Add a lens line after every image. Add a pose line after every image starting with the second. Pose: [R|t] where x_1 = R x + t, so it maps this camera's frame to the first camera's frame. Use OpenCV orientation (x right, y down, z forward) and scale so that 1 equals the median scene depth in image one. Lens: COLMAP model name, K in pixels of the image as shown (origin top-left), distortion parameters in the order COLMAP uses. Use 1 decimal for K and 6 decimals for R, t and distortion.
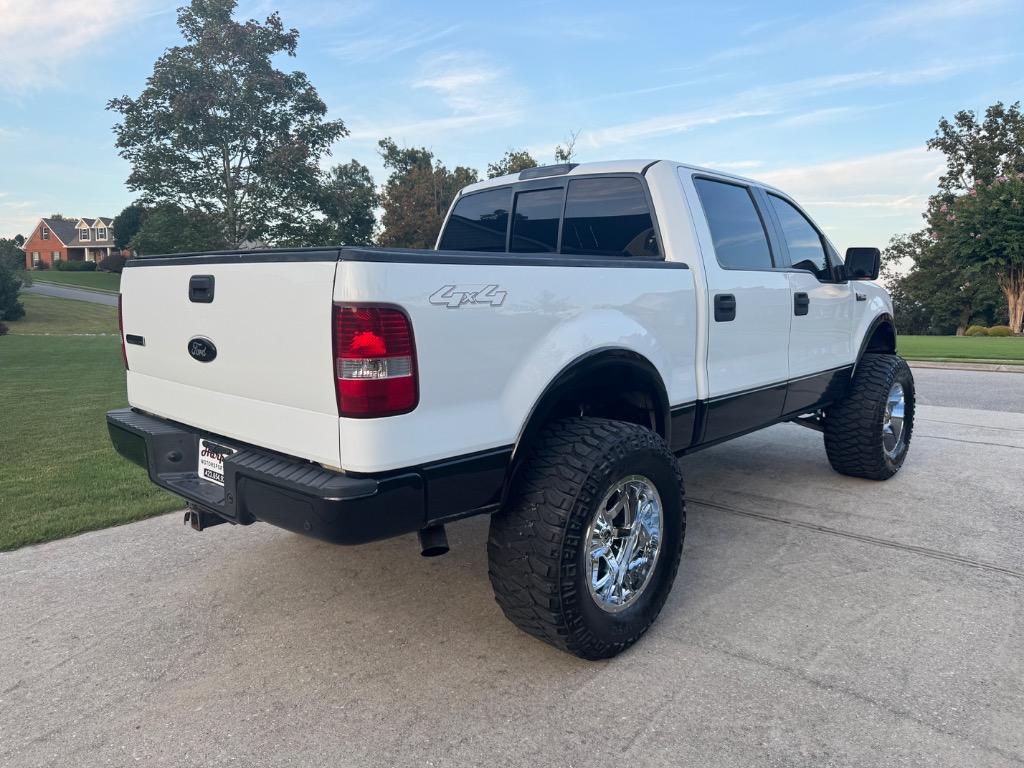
lens RADIAL K [[731.8, 0, 511.6], [0, 731.8, 401.6], [0, 0, 1]] dist [0.005060, -0.032409]
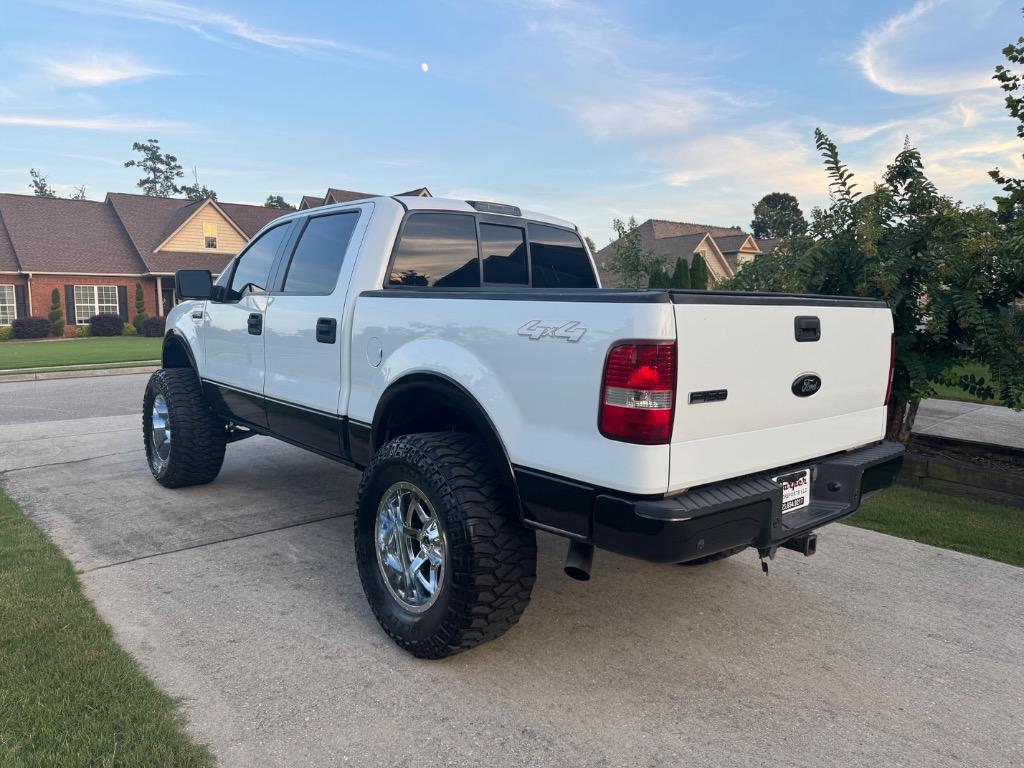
lens RADIAL K [[736.8, 0, 517.8], [0, 736.8, 382.8], [0, 0, 1]] dist [0.007829, -0.004068]
pose [[0.077896, -0.096675, 0.992263, -0.092510], [0.133055, 0.987392, 0.085755, -0.013491], [-0.988043, 0.125346, 0.089777, 0.079645]]
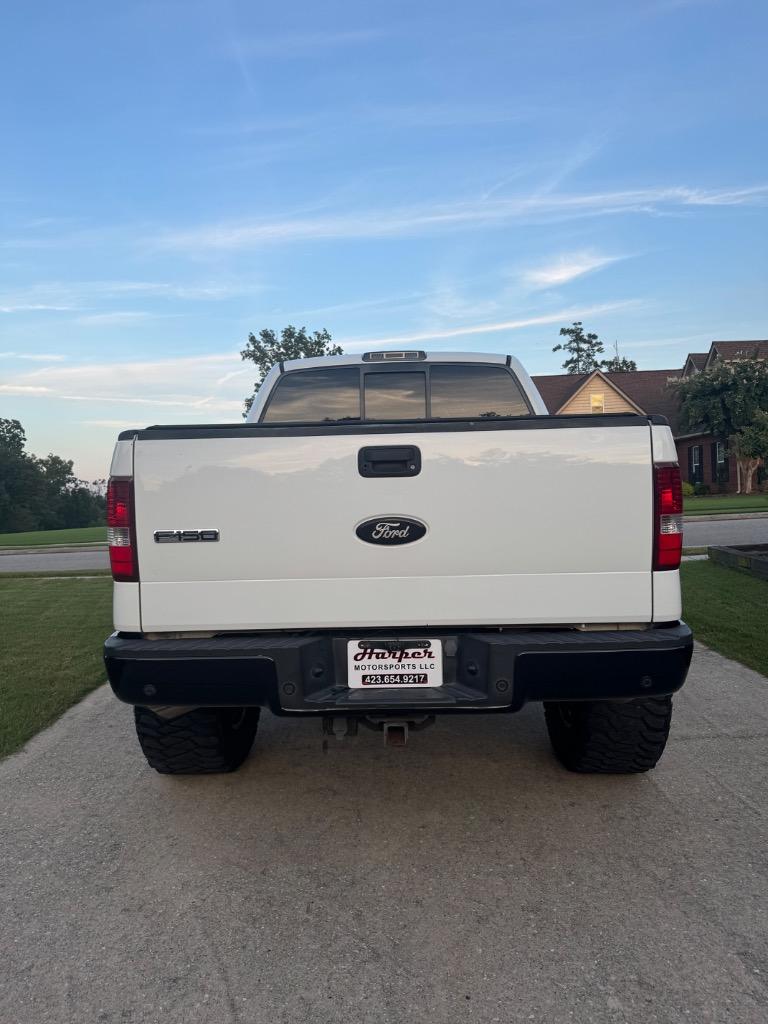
lens RADIAL K [[736.8, 0, 384.0], [0, 736.8, 512.0], [0, 0, 1]] dist [0.007829, -0.004068]
pose [[0.738989, -0.048728, 0.671953, -0.060851], [0.124547, 0.990071, -0.065174, -0.002210], [-0.662106, 0.131853, 0.737720, 0.021686]]
